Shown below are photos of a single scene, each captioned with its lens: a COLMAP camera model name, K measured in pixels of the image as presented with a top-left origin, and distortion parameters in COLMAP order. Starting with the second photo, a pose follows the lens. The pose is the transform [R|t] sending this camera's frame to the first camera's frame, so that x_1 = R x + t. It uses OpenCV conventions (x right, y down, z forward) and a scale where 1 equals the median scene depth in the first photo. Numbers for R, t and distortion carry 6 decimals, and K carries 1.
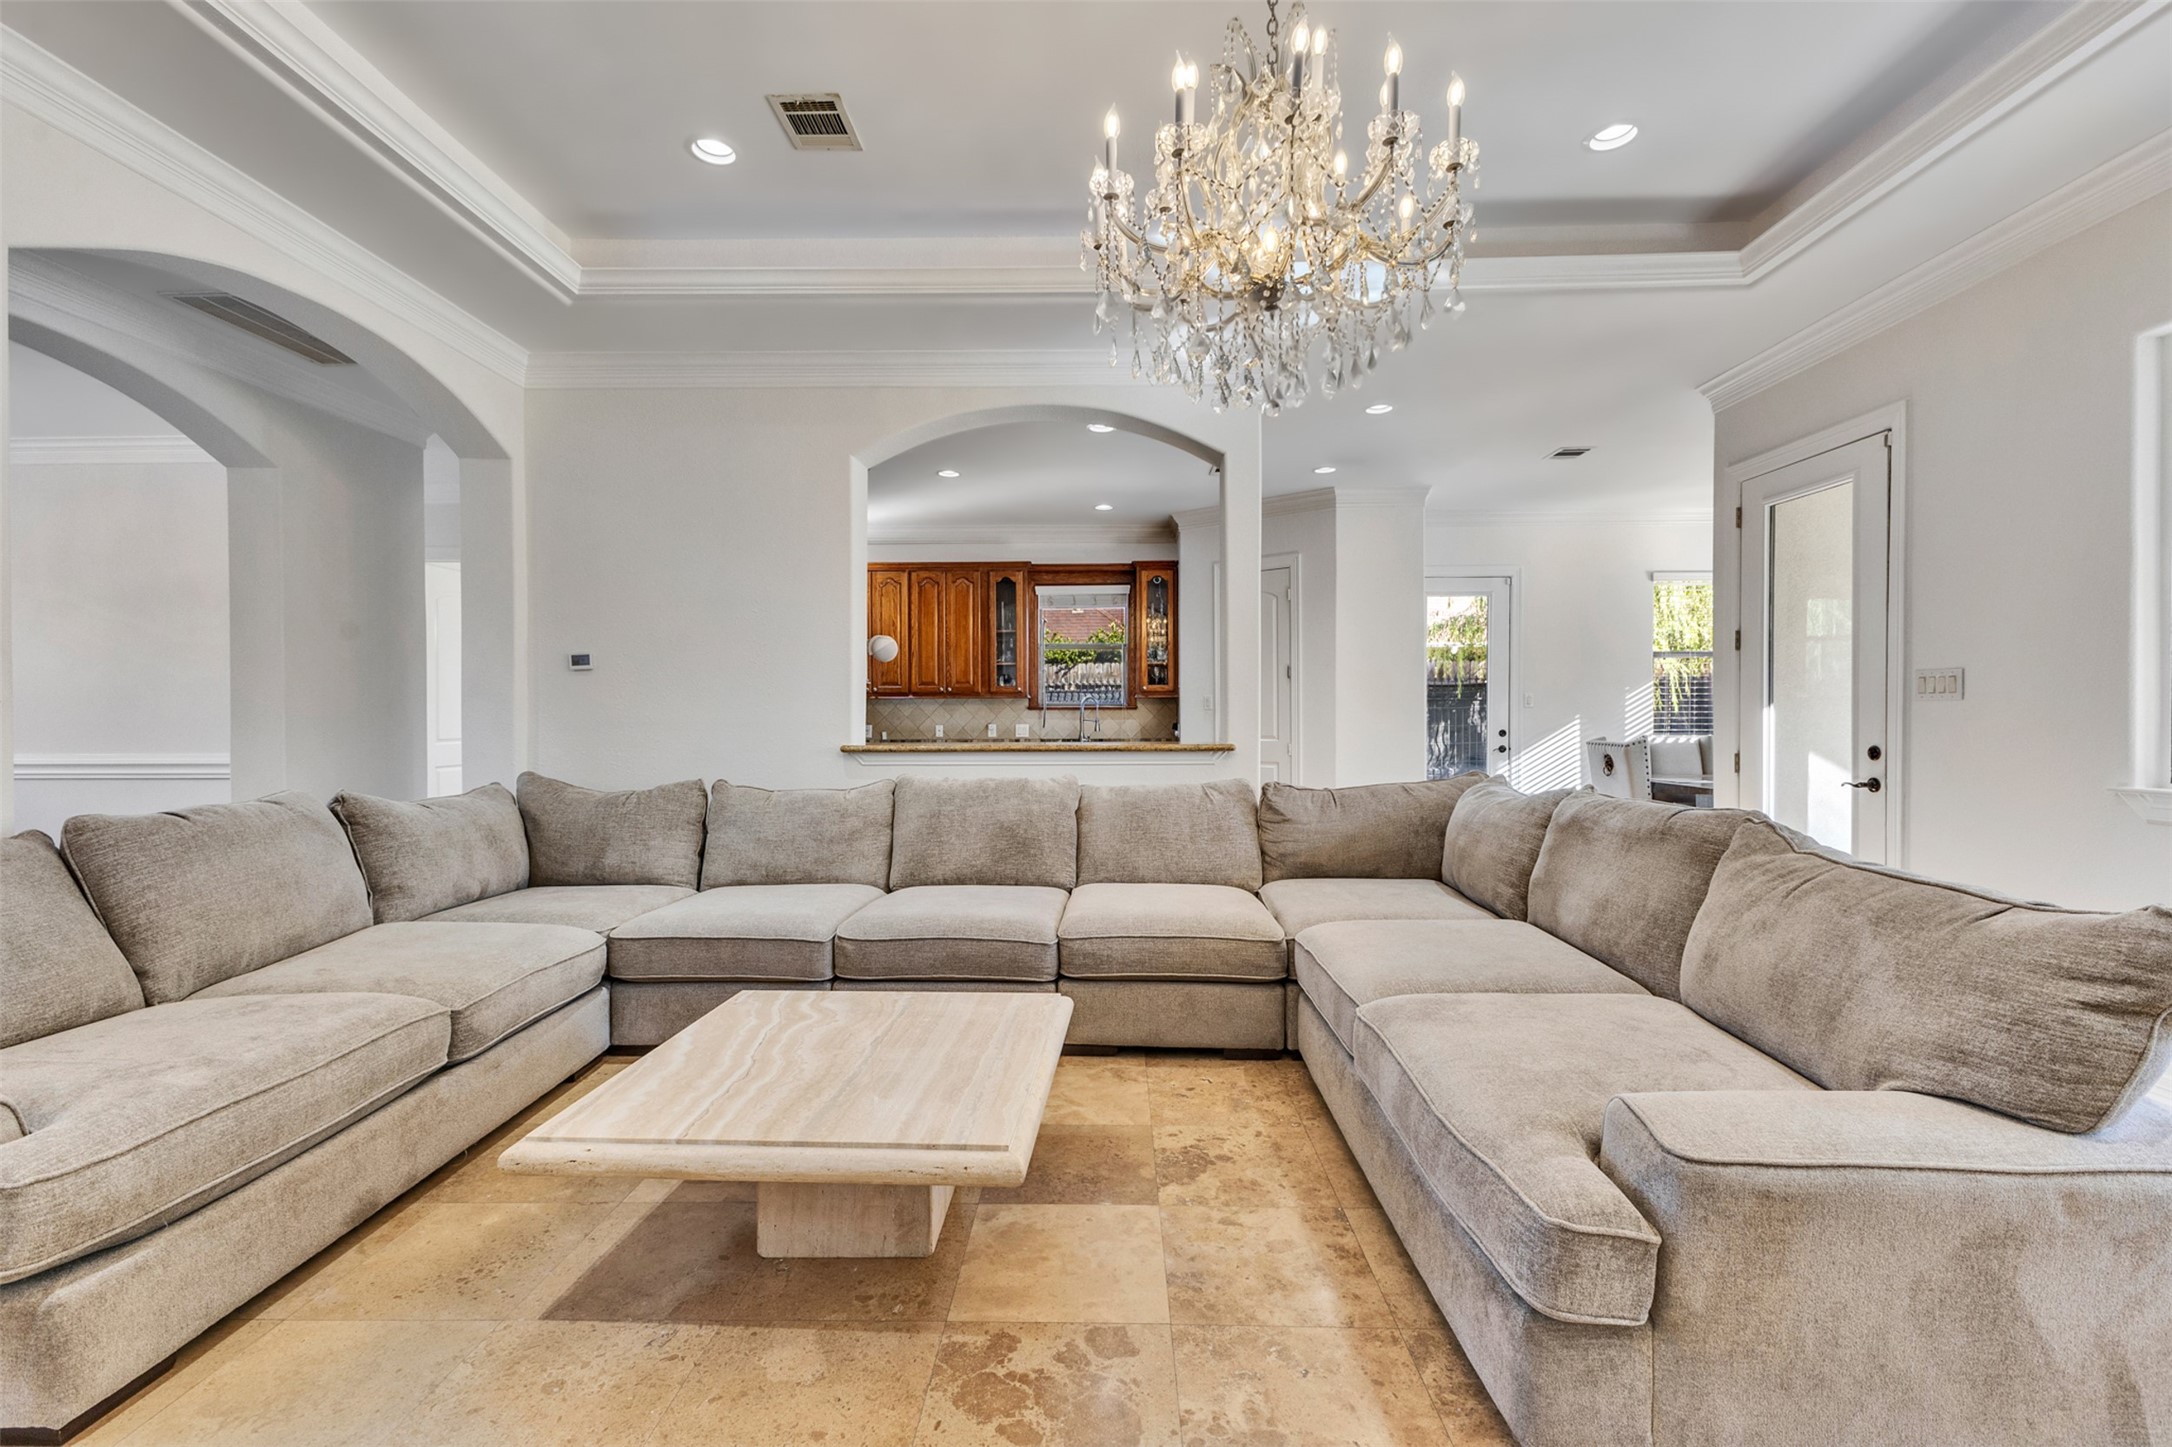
lens RADIAL K [[932.6, 0, 1087.1], [0, 932.6, 724.6], [0, 0, 1]] dist [0.013278, -0.002428]
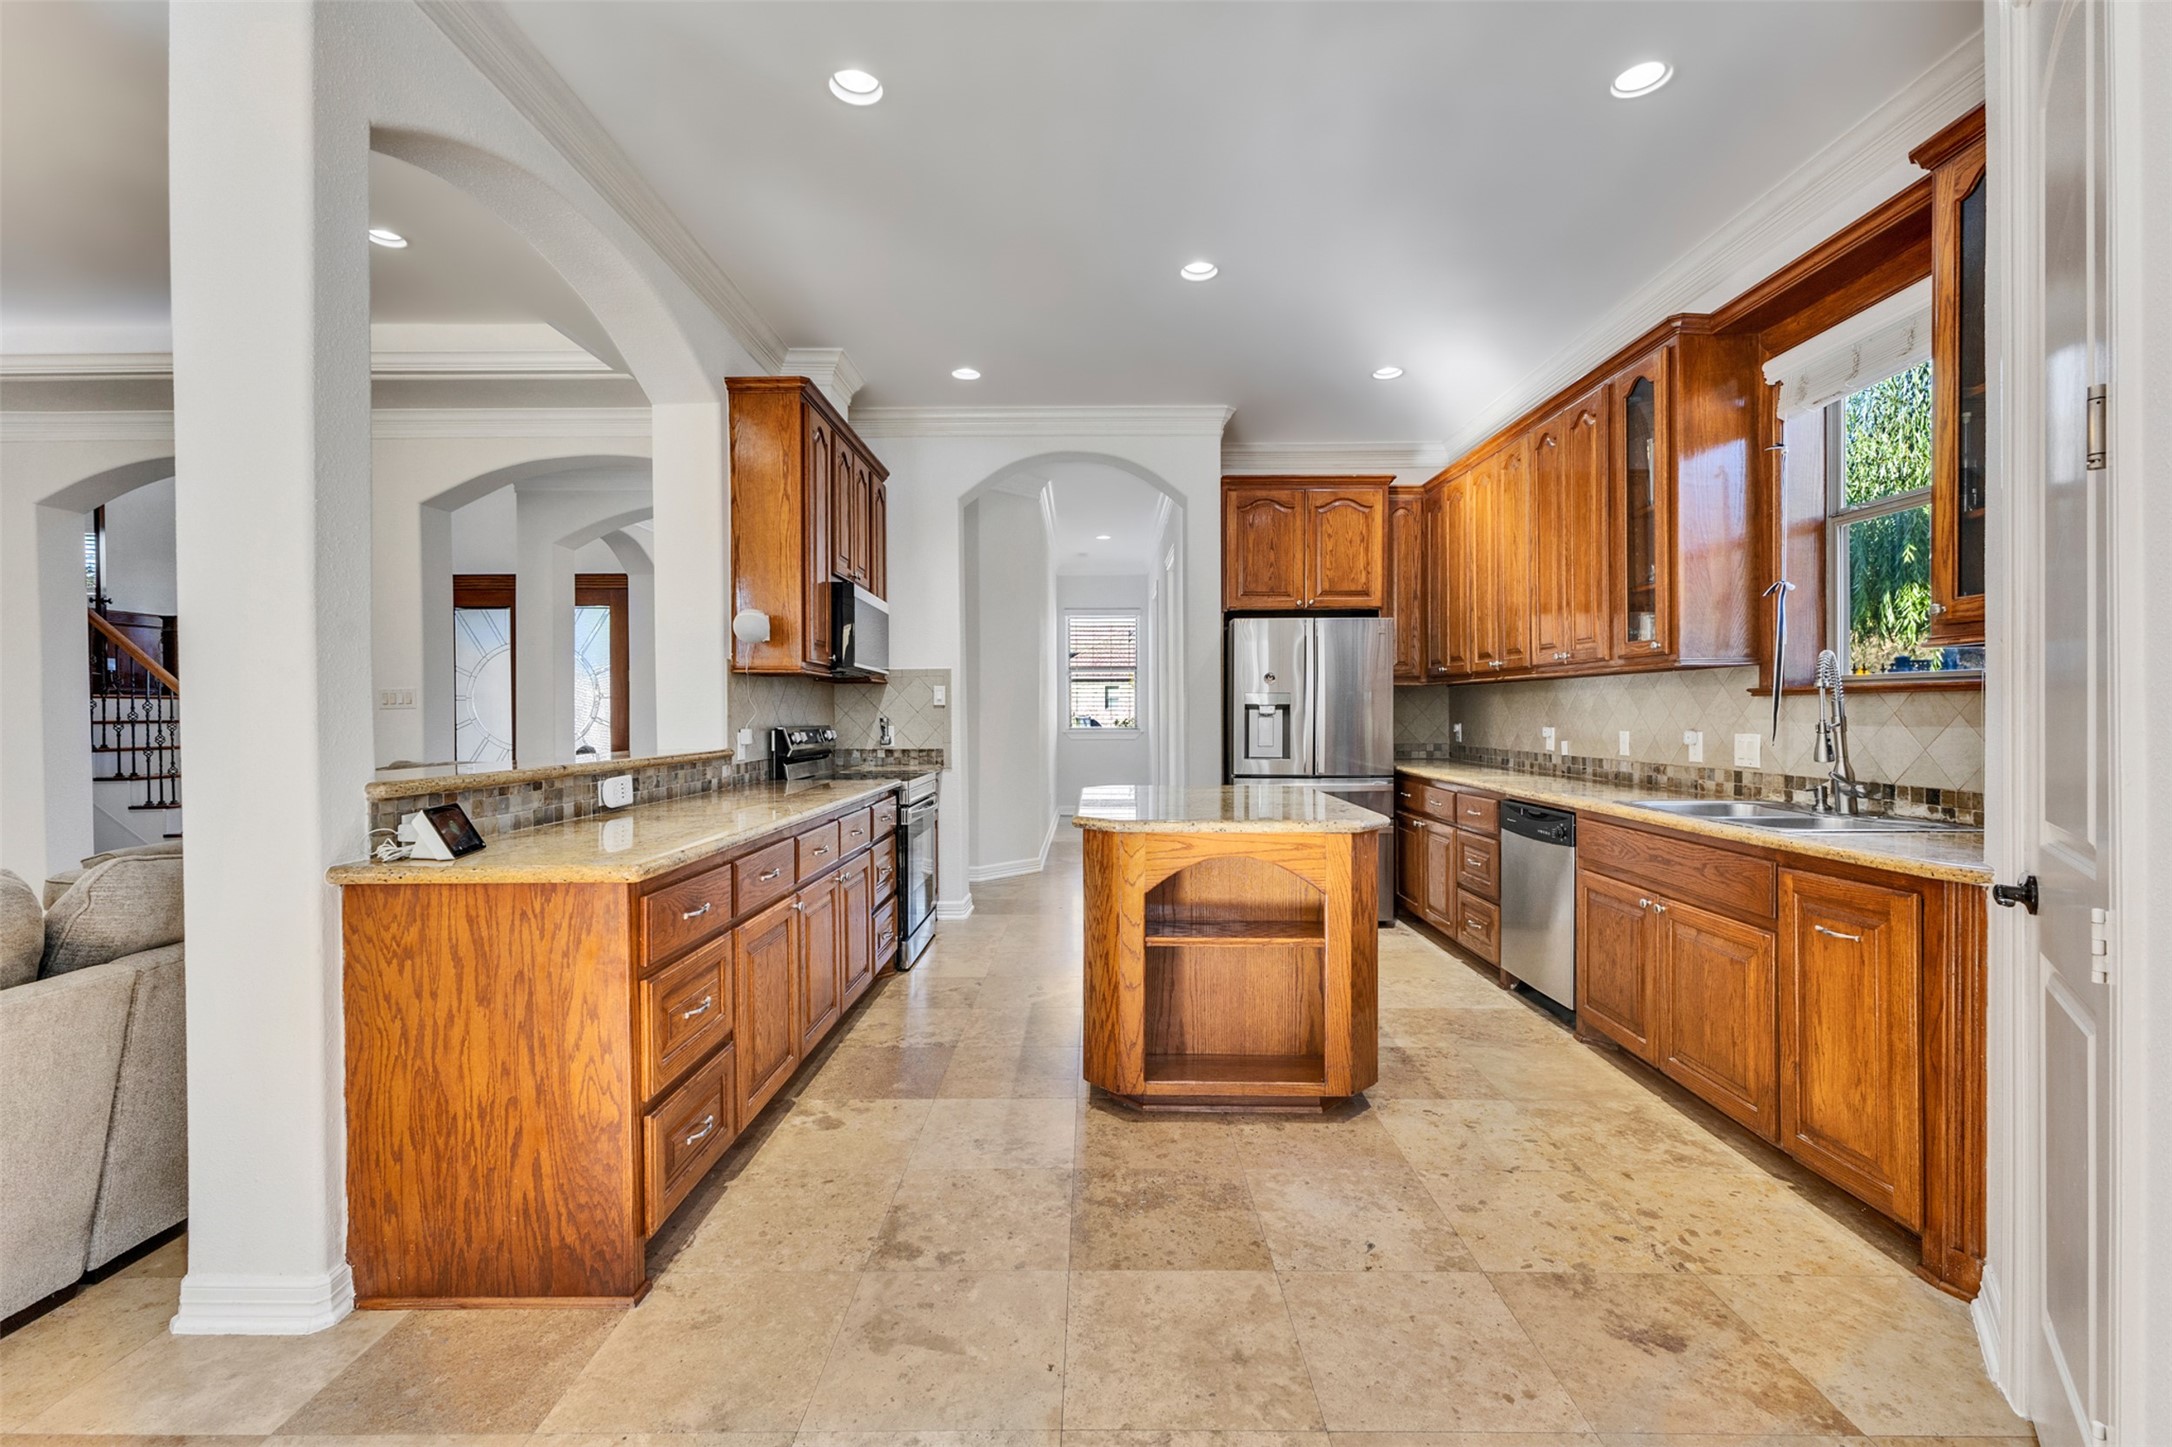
lens RADIAL K [[932.6, 0, 1080.1], [0, 932.6, 720.2], [0, 0, 1]] dist [0.013278, -0.002428]
pose [[0.012120, 0.011389, -0.999862, 0.687419], [-0.005700, 0.999920, 0.011320, -0.018825], [0.999910, 0.005562, 0.012184, 1.575234]]
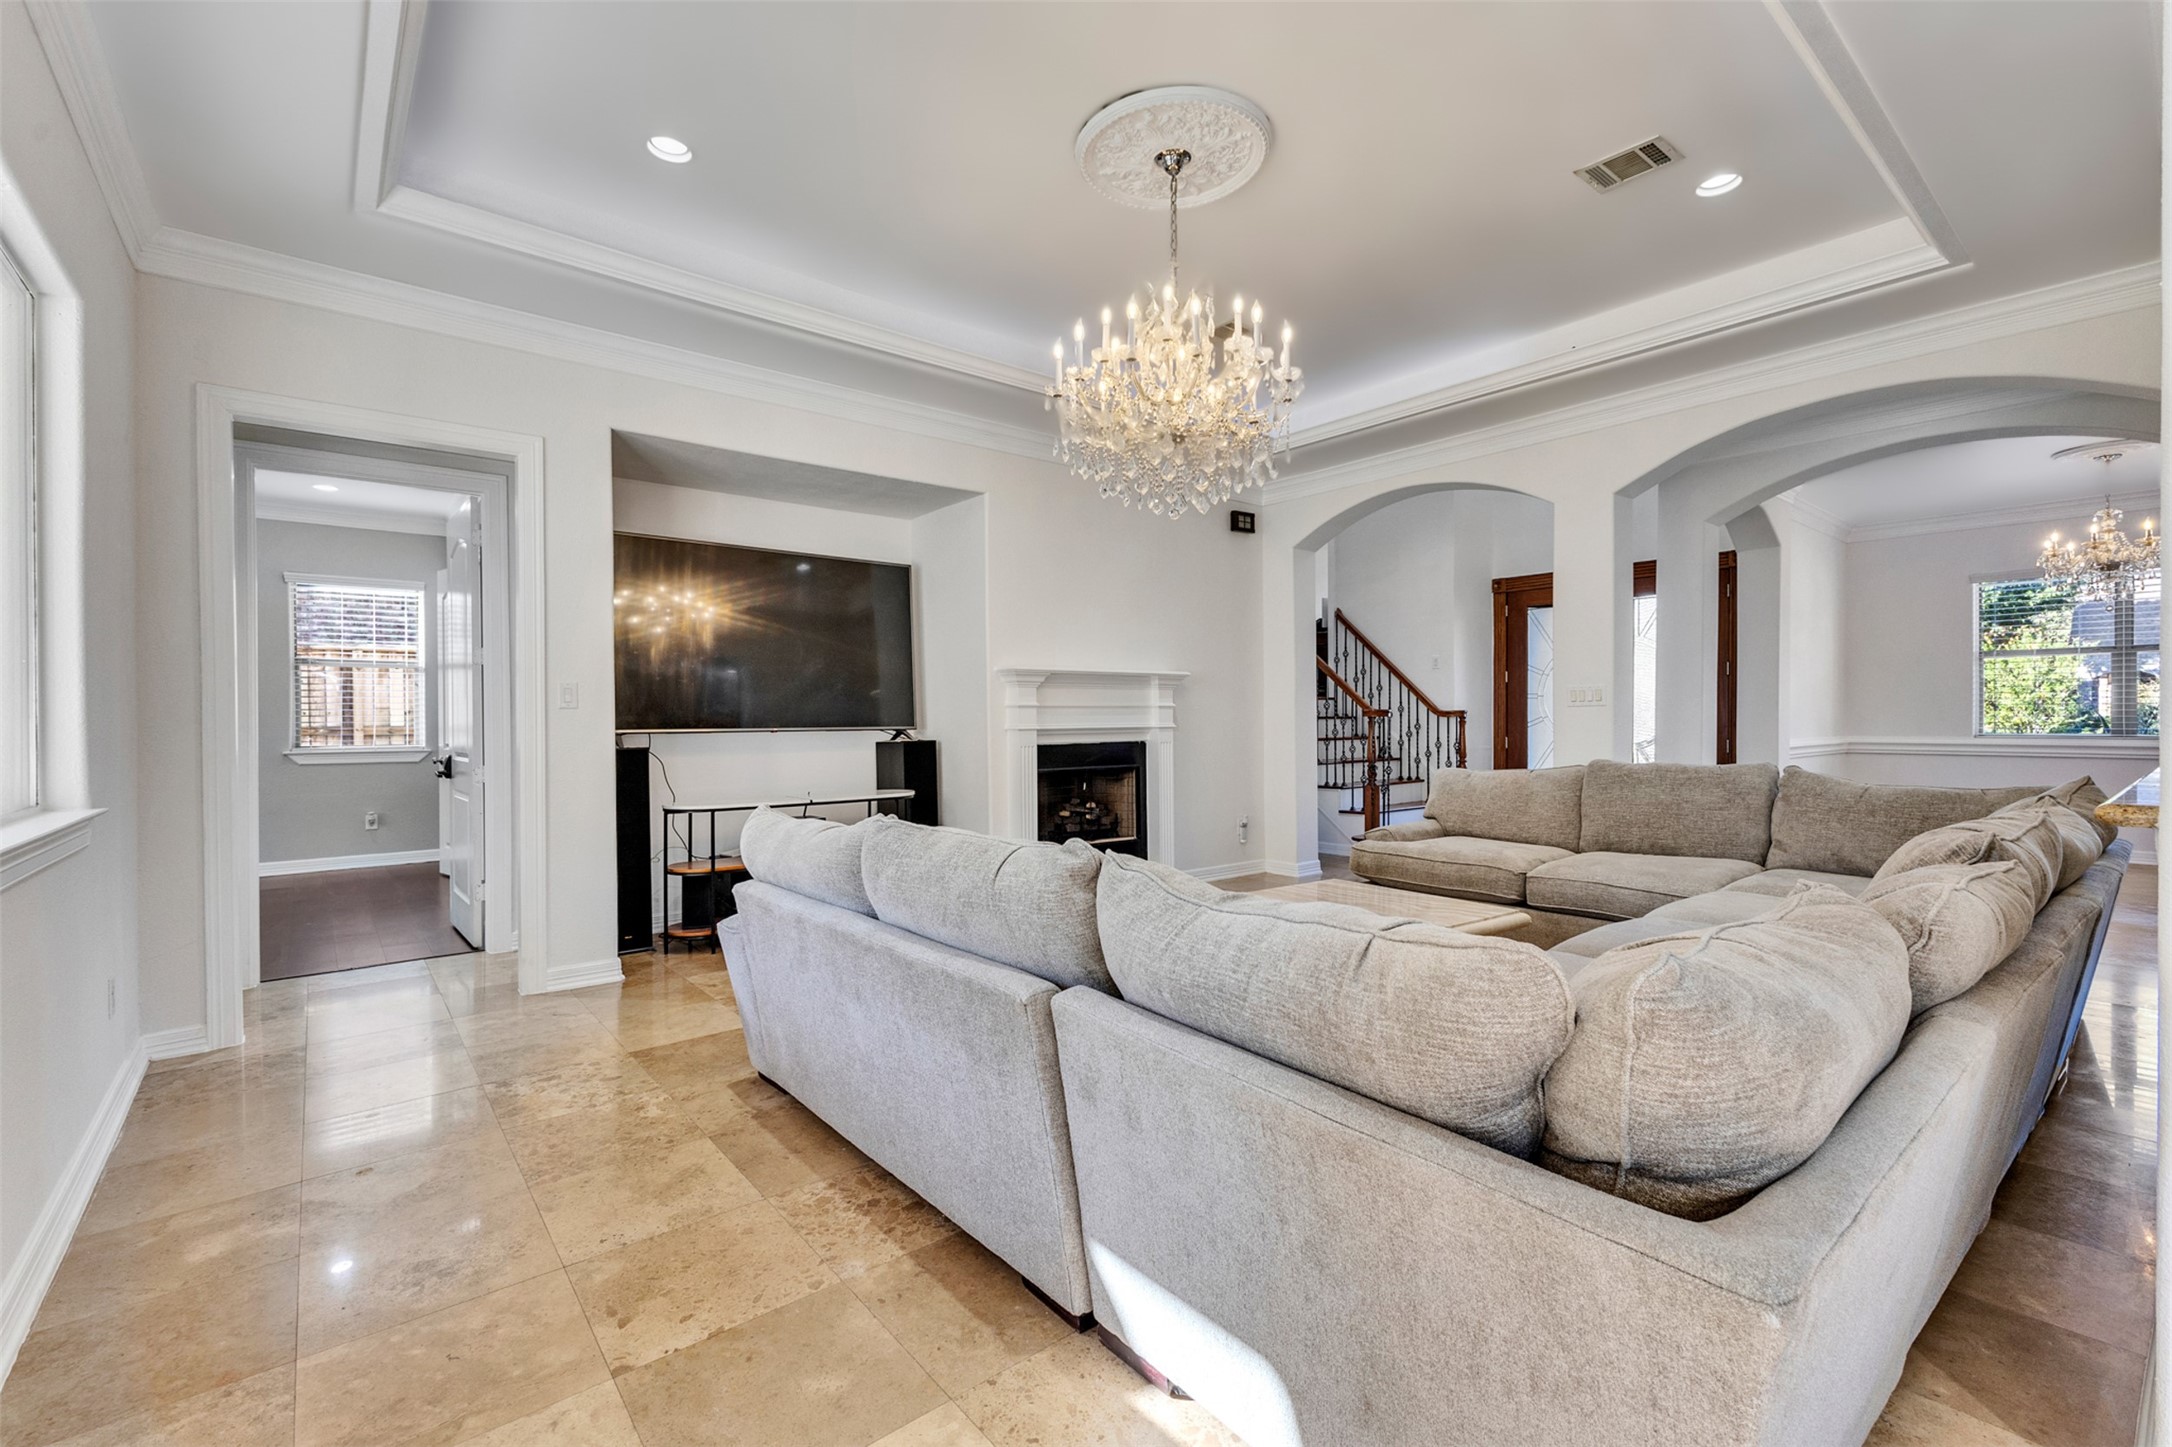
lens RADIAL K [[932.6, 0, 1082.3], [0, 932.6, 721.6], [0, 0, 1]] dist [0.013278, -0.002428]
pose [[-0.755844, 0.010821, -0.654662, 0.725793], [-0.001437, 0.999834, 0.018186, -0.016200], [0.654750, 0.014687, -0.755703, 1.214657]]
